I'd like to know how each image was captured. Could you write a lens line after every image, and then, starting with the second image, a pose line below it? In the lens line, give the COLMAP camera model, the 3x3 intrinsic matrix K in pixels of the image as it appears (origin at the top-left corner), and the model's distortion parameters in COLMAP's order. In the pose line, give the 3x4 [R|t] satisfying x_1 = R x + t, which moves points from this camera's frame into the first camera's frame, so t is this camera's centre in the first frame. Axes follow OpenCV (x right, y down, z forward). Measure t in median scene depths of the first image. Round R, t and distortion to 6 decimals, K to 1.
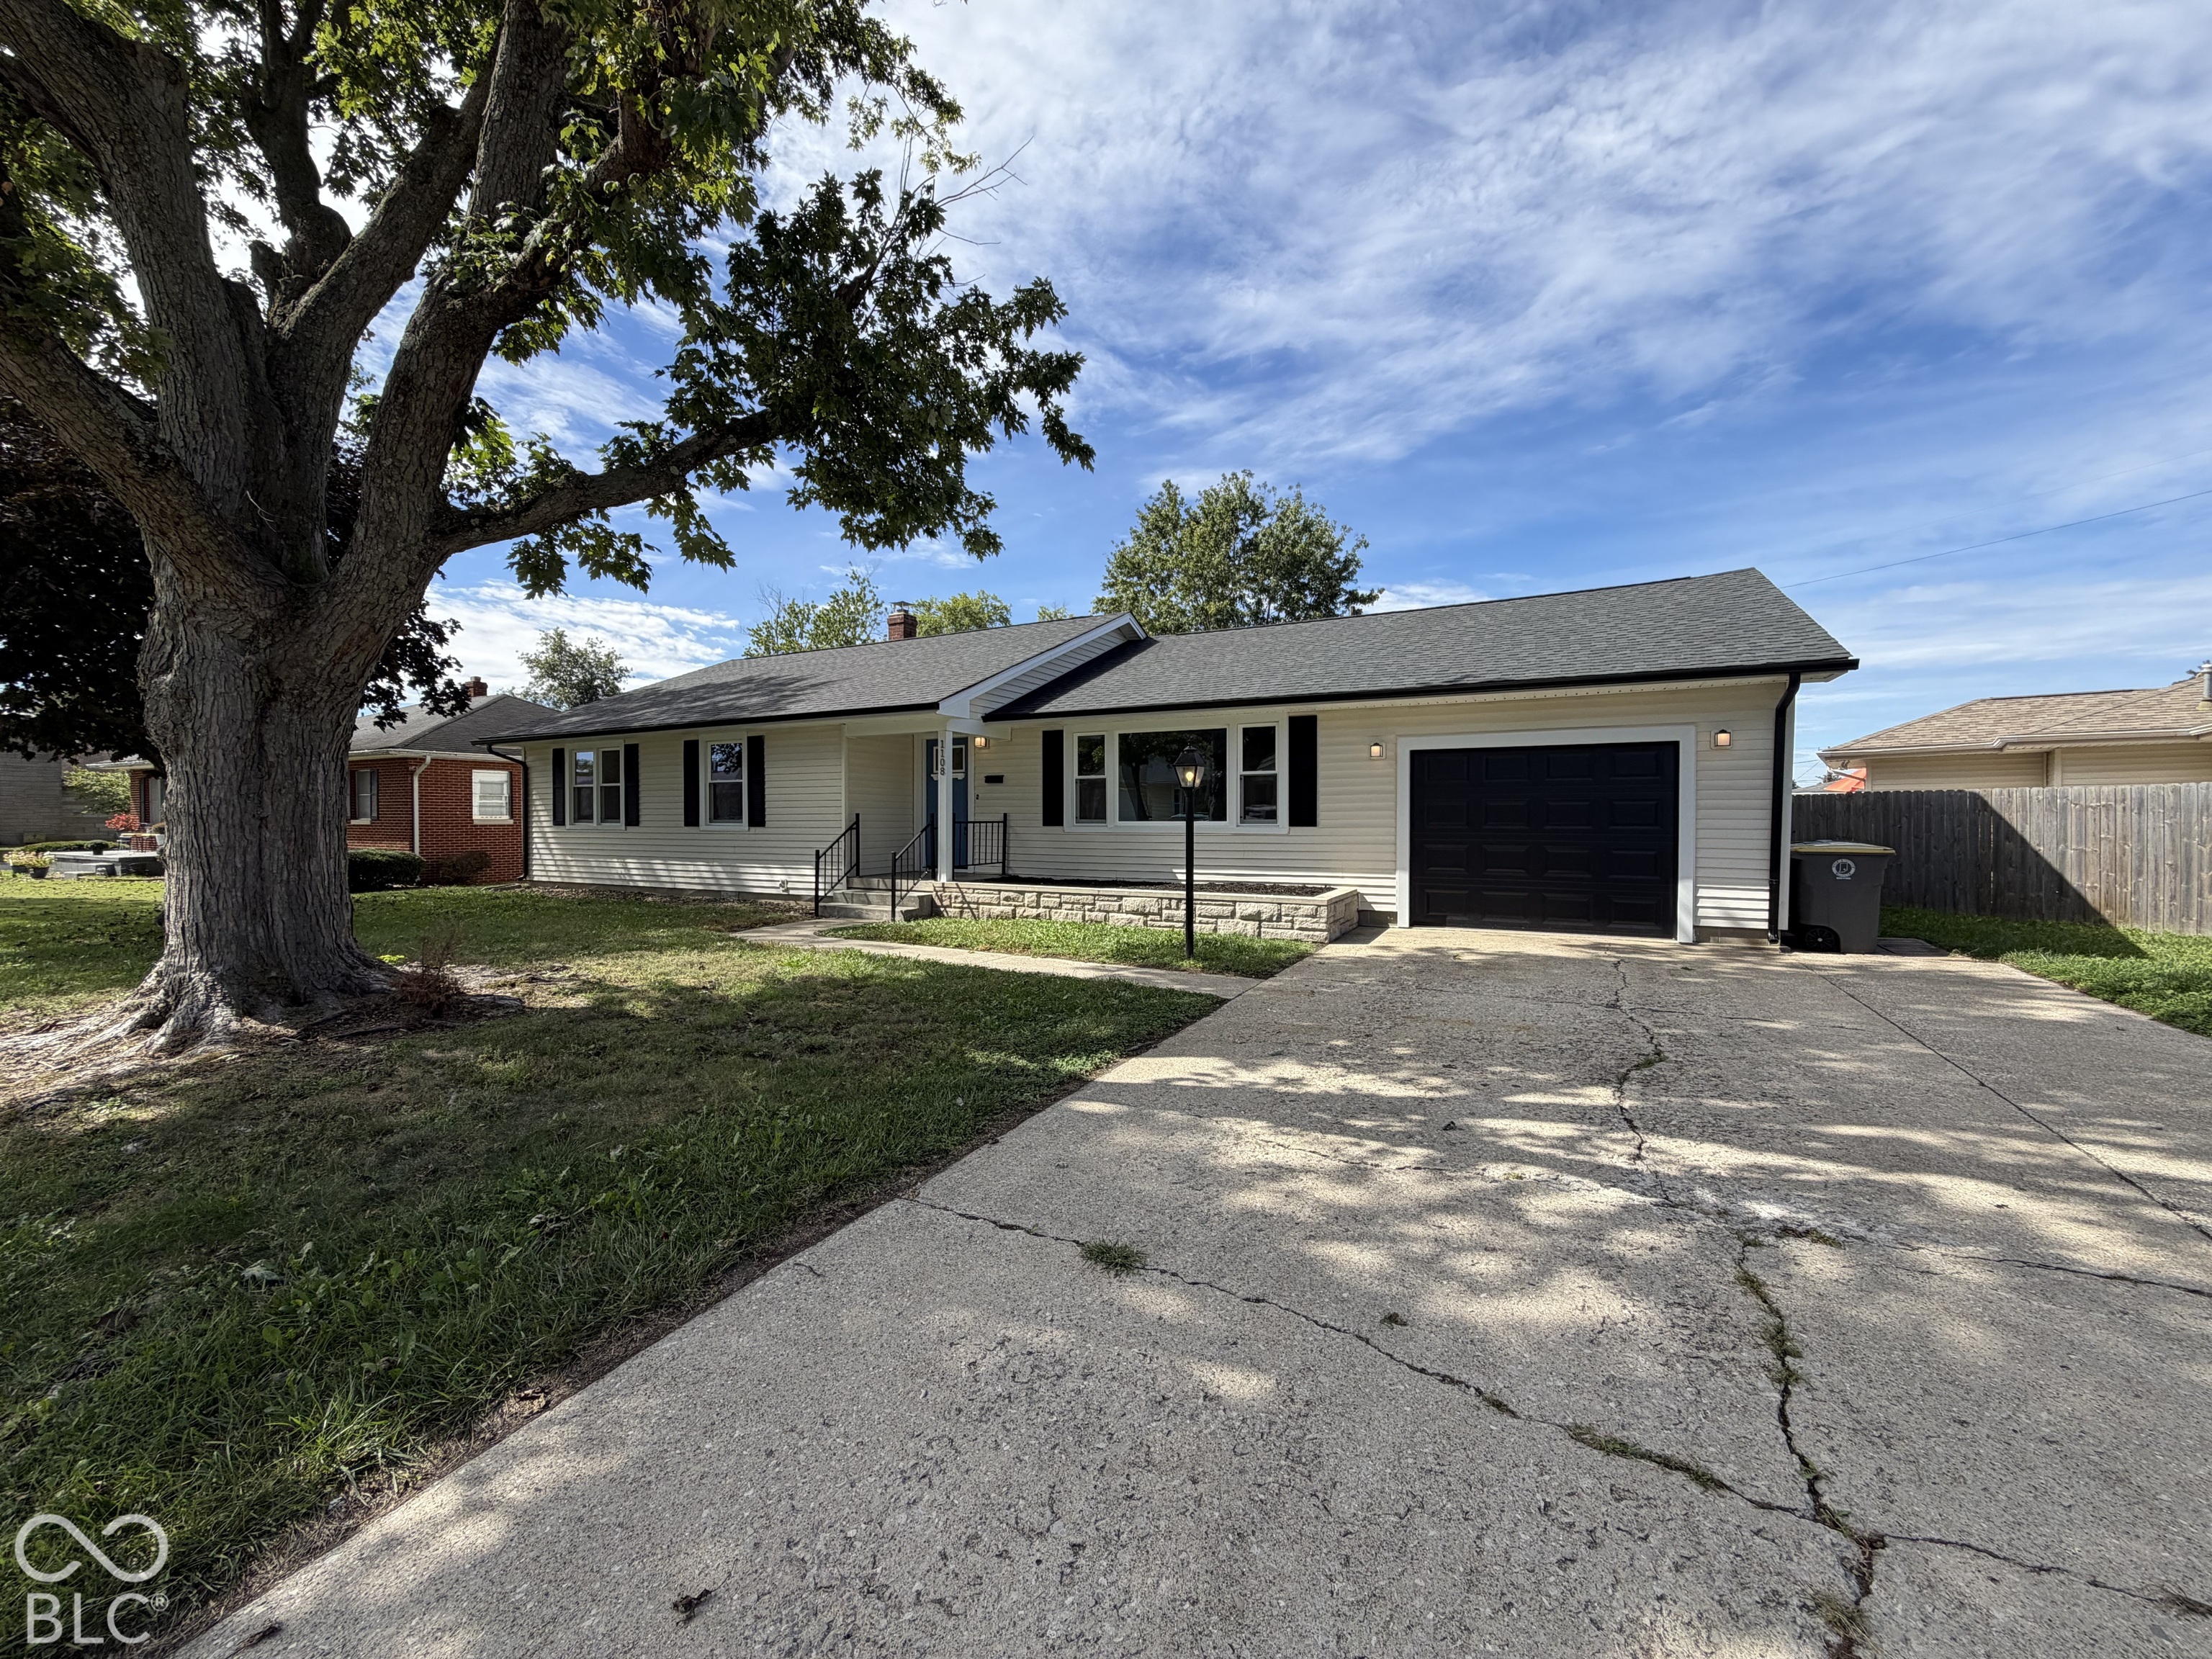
lens RADIAL K [[886.7, 0, 1118.8], [0, 886.7, 833.4], [0, 0, 1]] dist [0.003328, -0.001483]
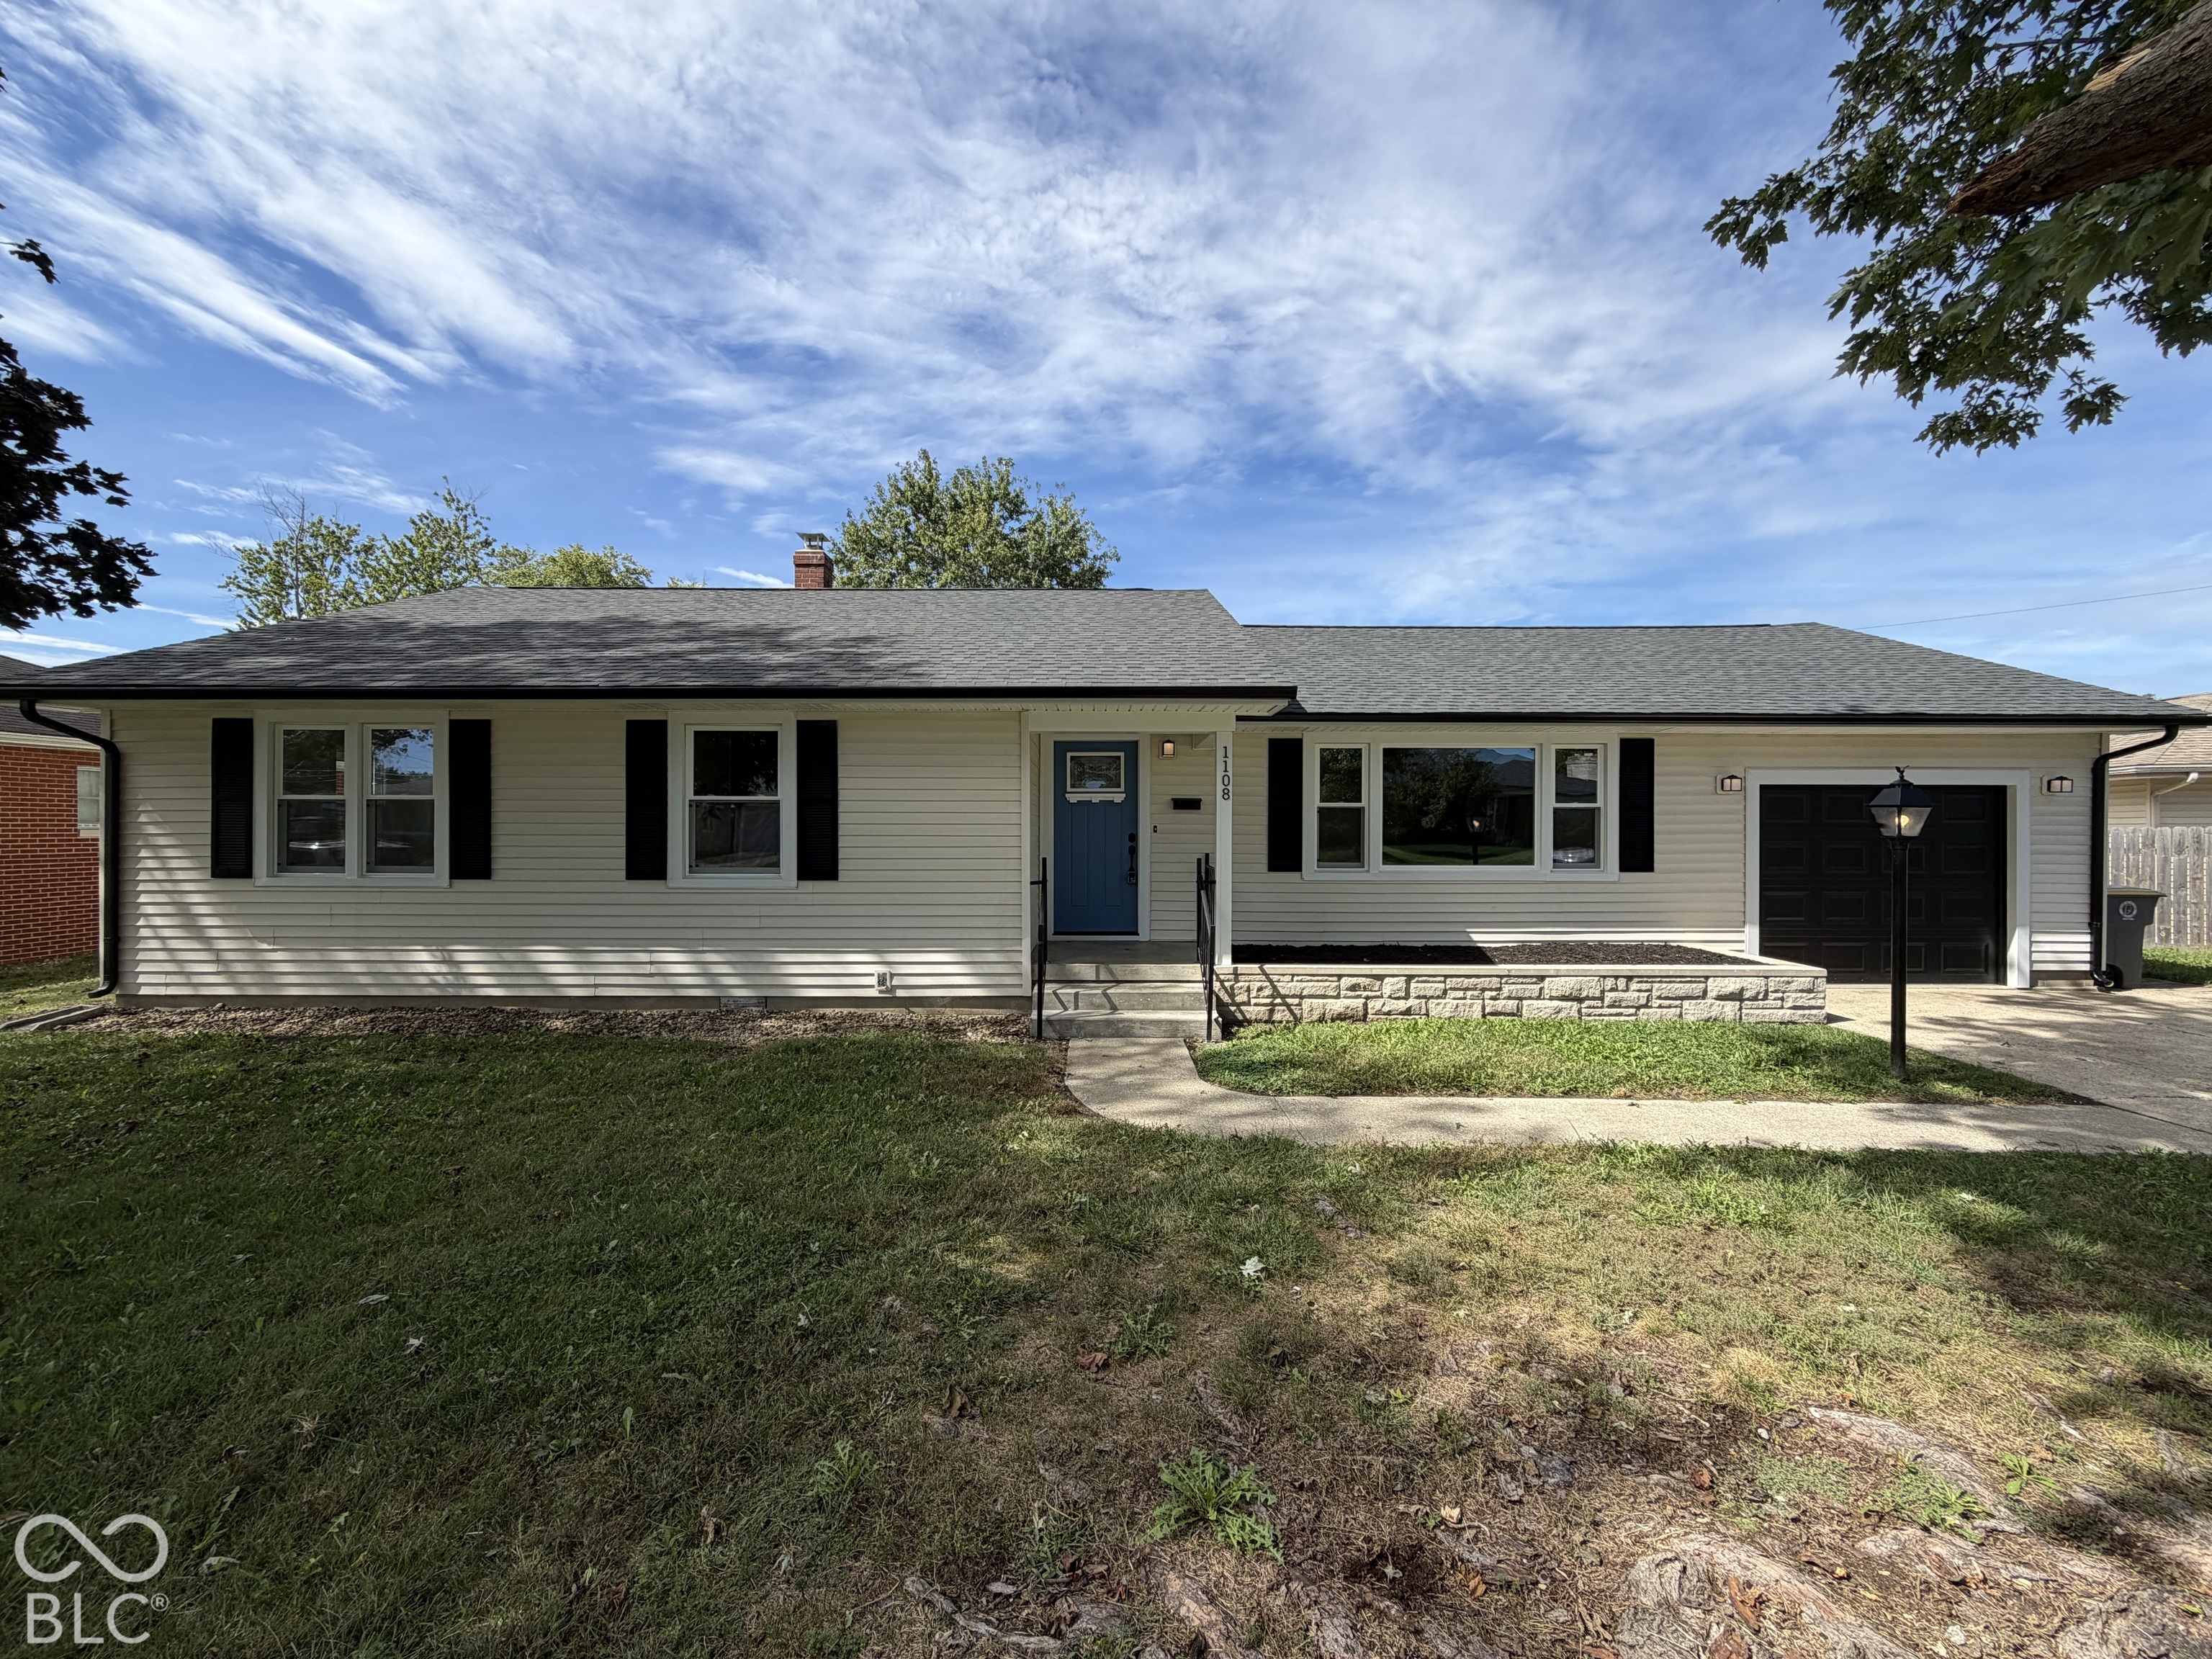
lens RADIAL K [[886.7, 0, 1093.2], [0, 886.7, 841.9], [0, 0, 1]] dist [0.003328, -0.001483]
pose [[0.884812, -0.002767, 0.465940, -0.611127], [0.004196, 0.999989, -0.002030, -0.035864], [-0.465929, 0.003751, 0.884814, 0.494536]]
